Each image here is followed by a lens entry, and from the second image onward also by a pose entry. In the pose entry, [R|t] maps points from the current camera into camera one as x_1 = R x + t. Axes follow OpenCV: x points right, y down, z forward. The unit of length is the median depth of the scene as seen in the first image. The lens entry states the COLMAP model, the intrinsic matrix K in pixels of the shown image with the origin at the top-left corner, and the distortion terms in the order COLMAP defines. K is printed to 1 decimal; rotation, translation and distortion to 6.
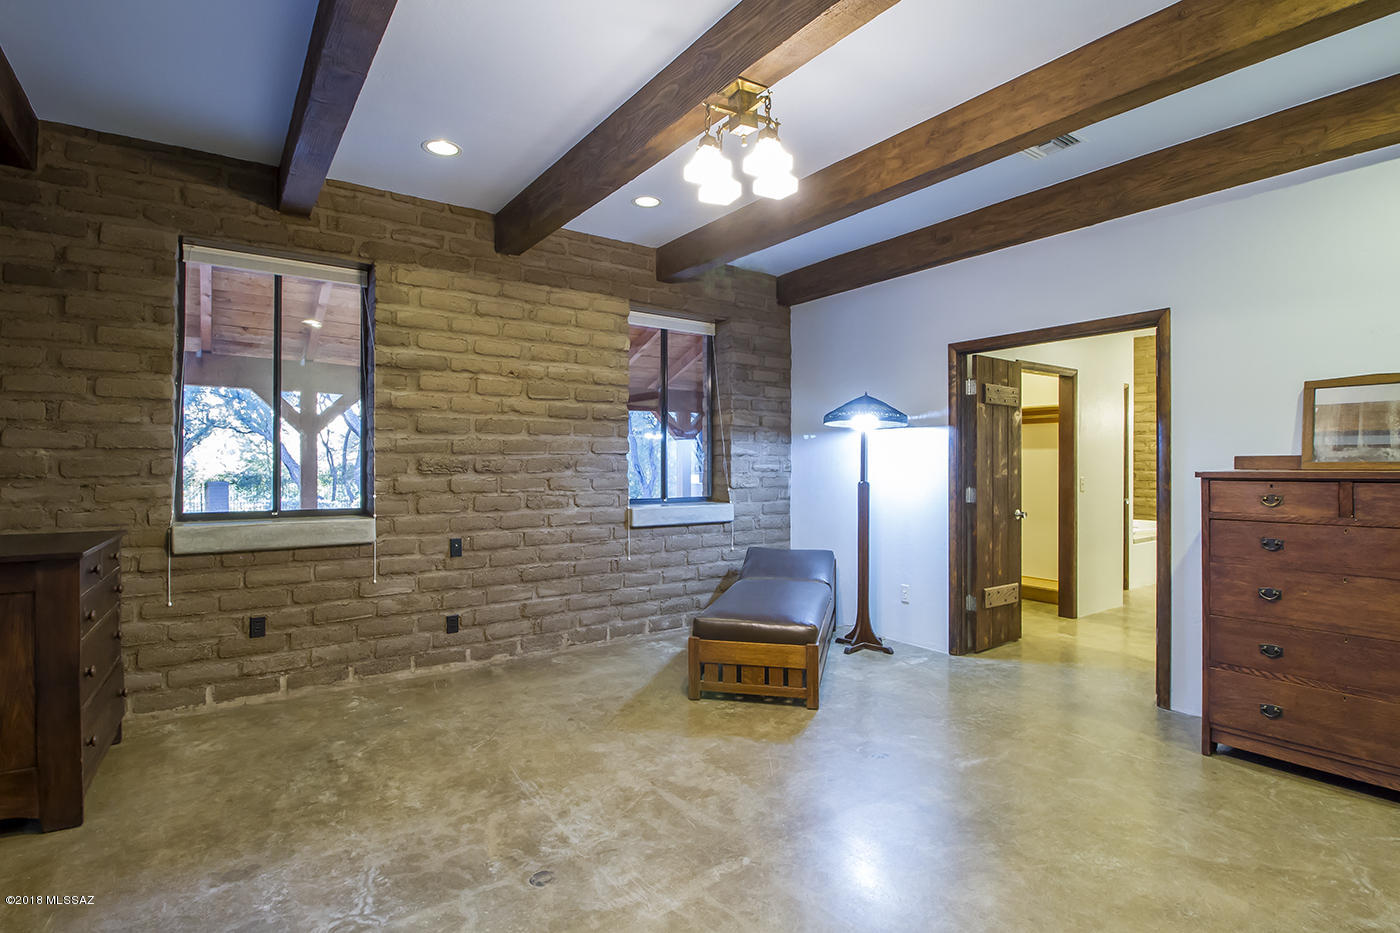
lens RADIAL K [[698.9, 0, 722.3], [0, 698.9, 462.5], [0, 0, 1]] dist [0.001723, -0.016519]
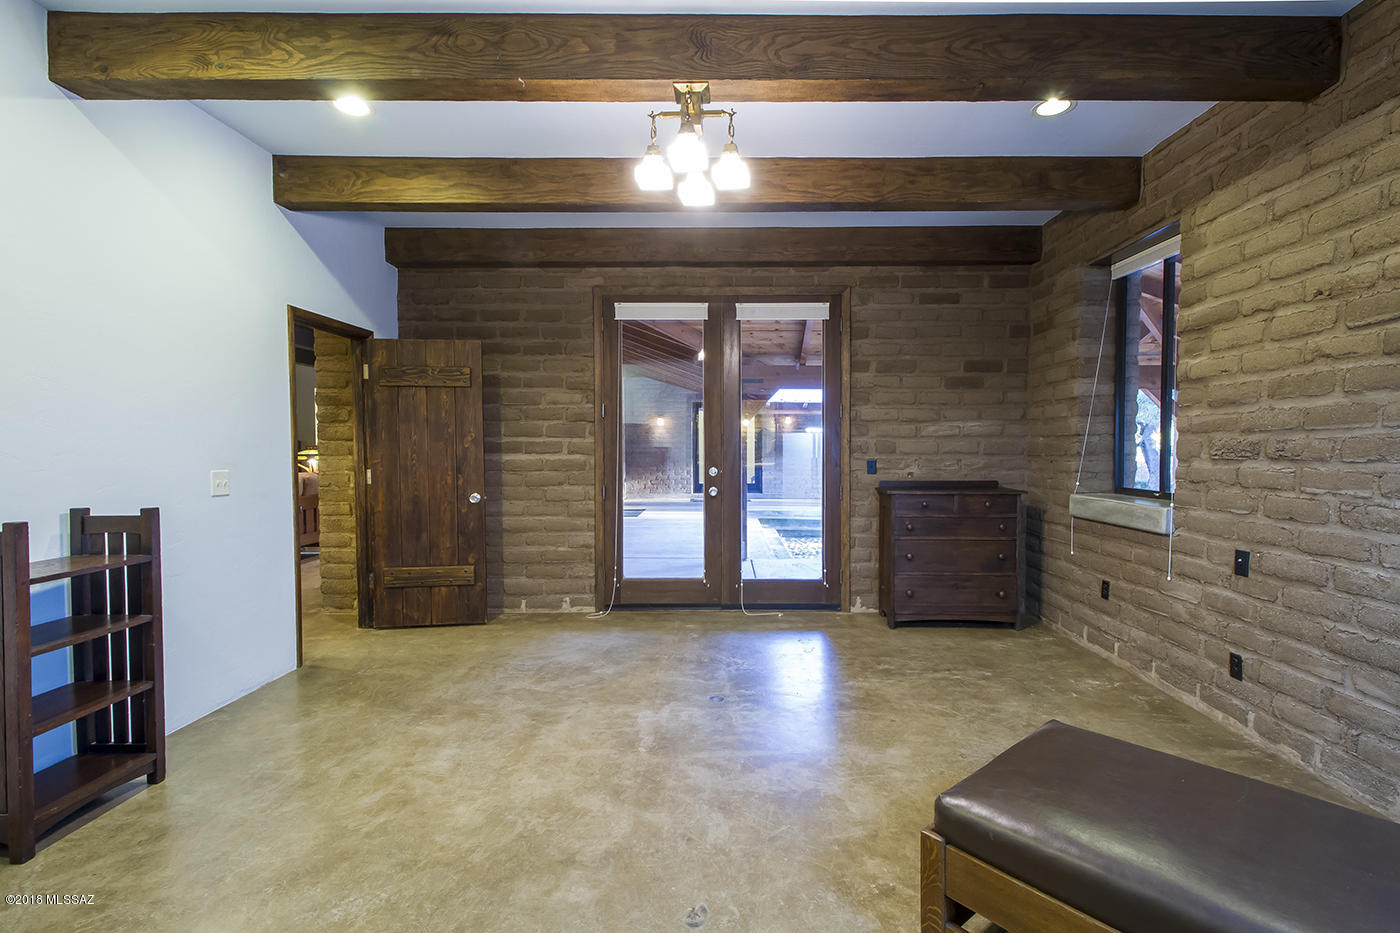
lens RADIAL K [[649.2, 0, 714.9], [0, 649.2, 468.3], [0, 0, 1]] dist [0.026545, -0.014602]
pose [[-0.613593, 0.026635, -0.789173, 0.495617], [0.001966, 0.999479, 0.032204, 0.001728], [0.789620, 0.018209, -0.613326, 1.015339]]
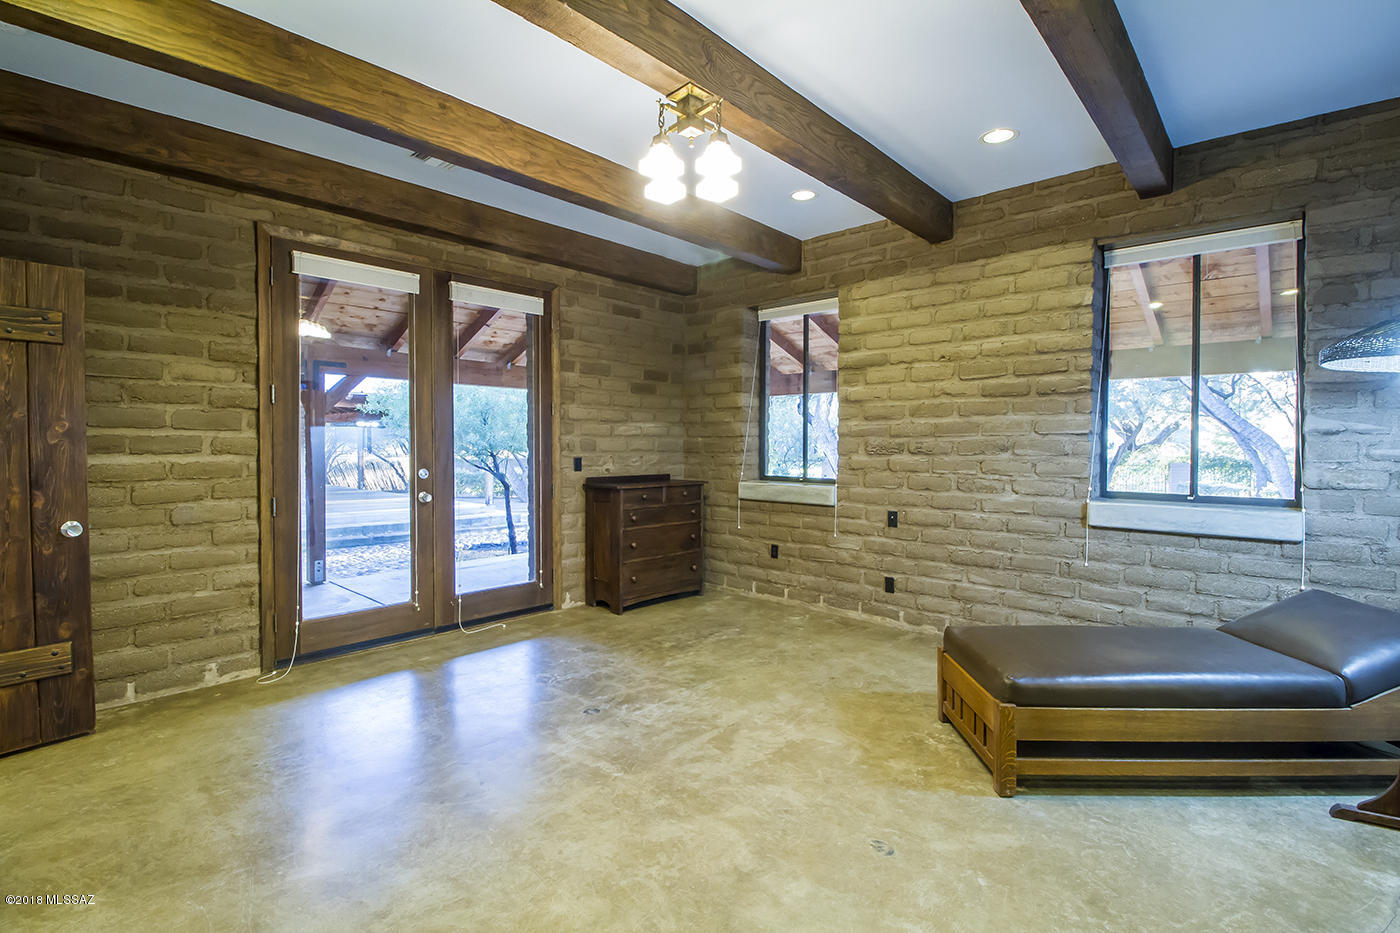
lens RADIAL K [[655.6, 0, 694.5], [0, 655.6, 458.9], [0, 0, 1]] dist [0.001390, -0.013751]
pose [[0.168021, 0.022095, -0.985536, 0.636883], [-0.000950, 0.999752, 0.022252, 0.000032], [0.985783, -0.002802, 0.168000, 0.516855]]
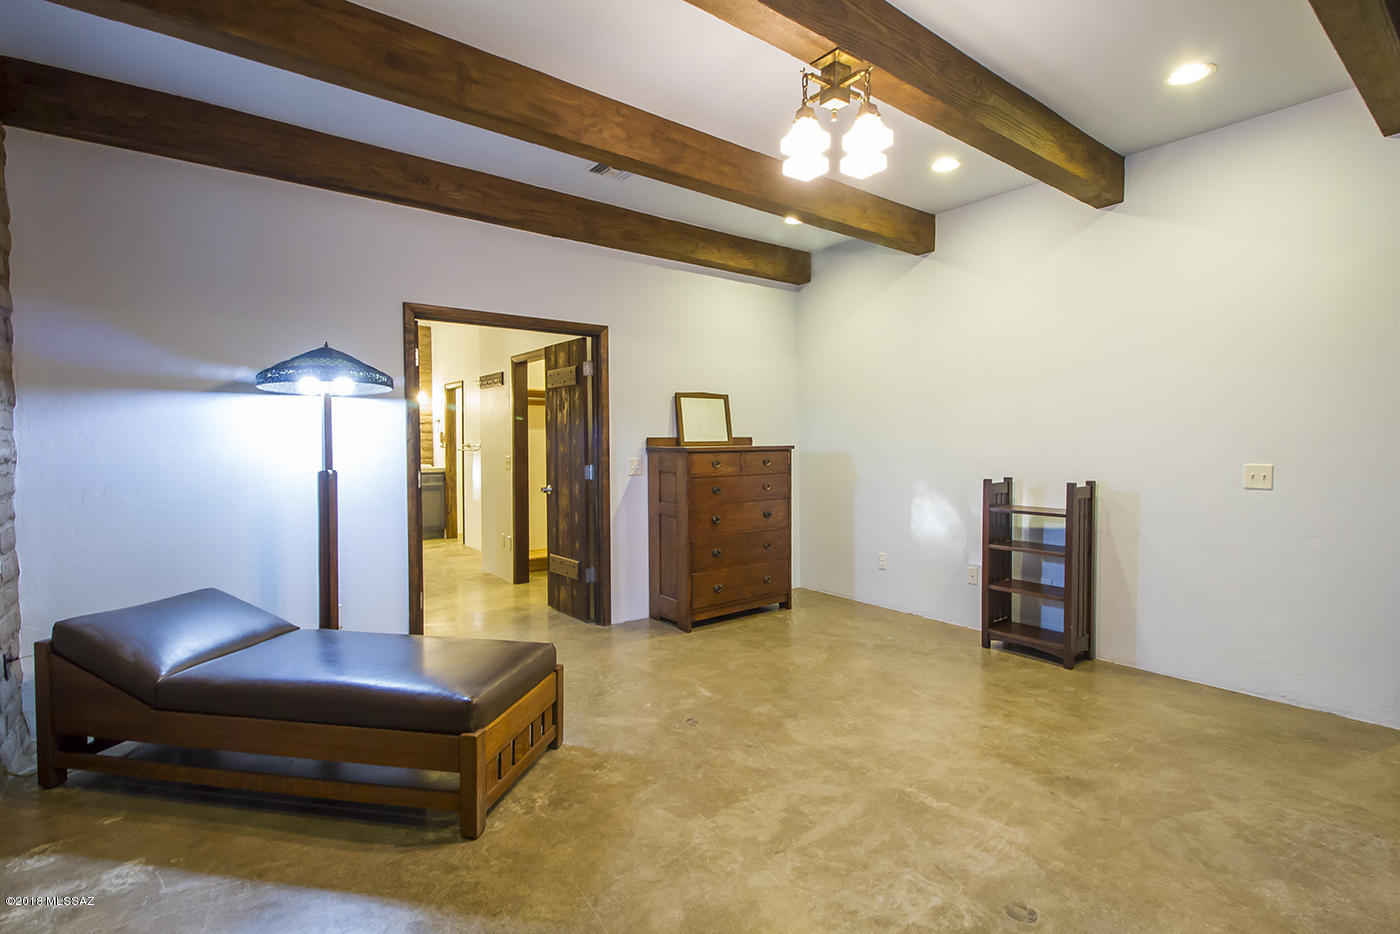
lens RADIAL K [[656.8, 0, 718.7], [0, 656.8, 456.0], [0, 0, 1]] dist [0.000797, 0.000040]
pose [[-0.040578, -0.022713, 0.998918, -0.557517], [0.001870, 0.999738, 0.022808, -0.000489], [-0.999175, 0.002794, -0.040525, 0.744424]]
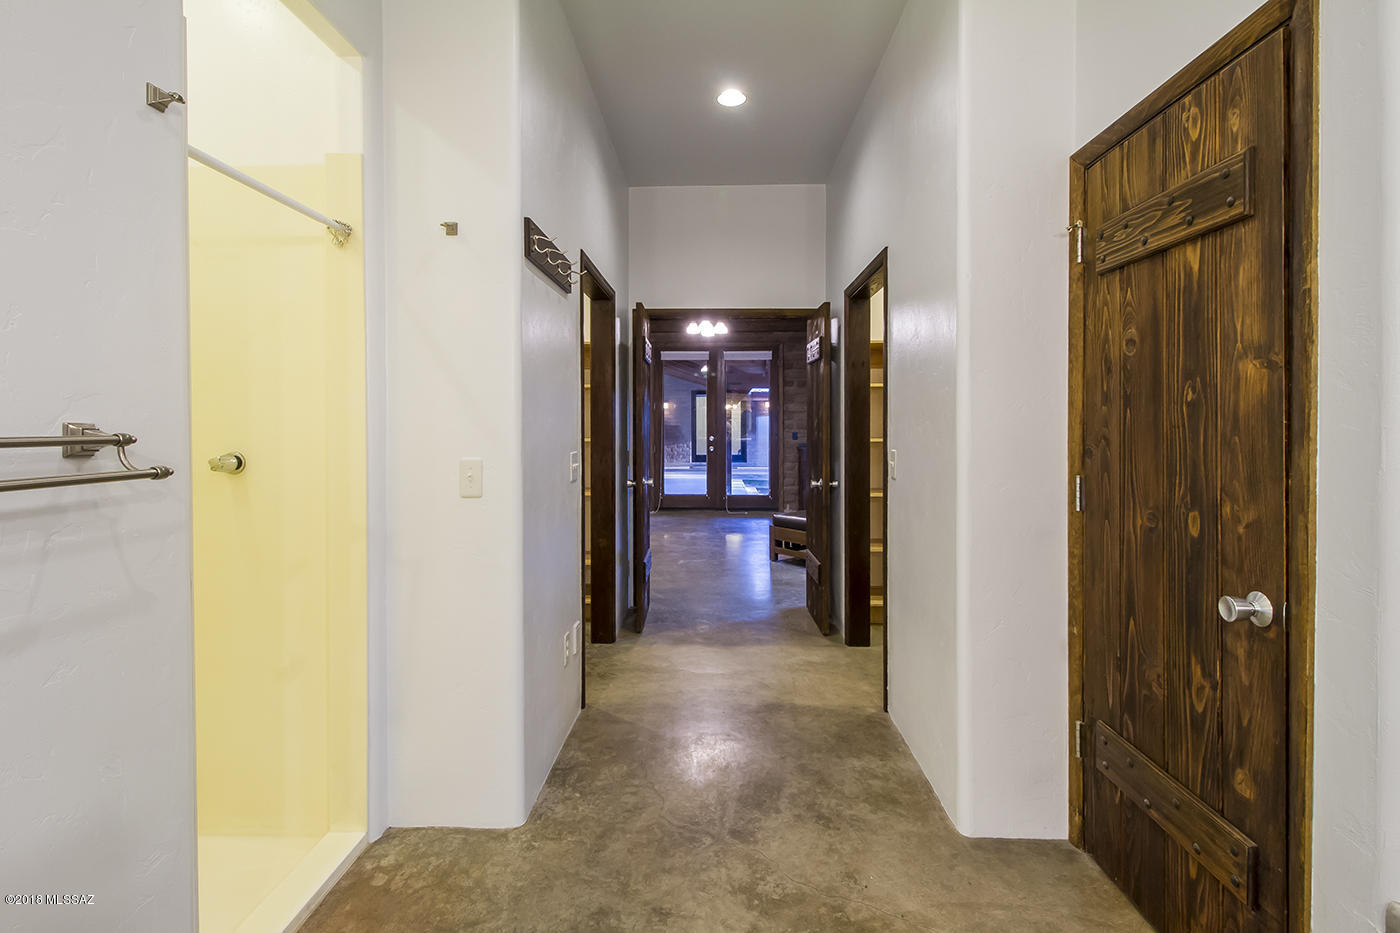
lens RADIAL K [[655.6, 0, 694.5], [0, 655.6, 458.9], [0, 0, 1]] dist [0.001390, -0.013751]
pose [[-0.626841, 0.037995, -0.778220, 1.398233], [0.000863, 0.998844, 0.048072, 0.007398], [0.779147, 0.029462, -0.626149, 1.684457]]
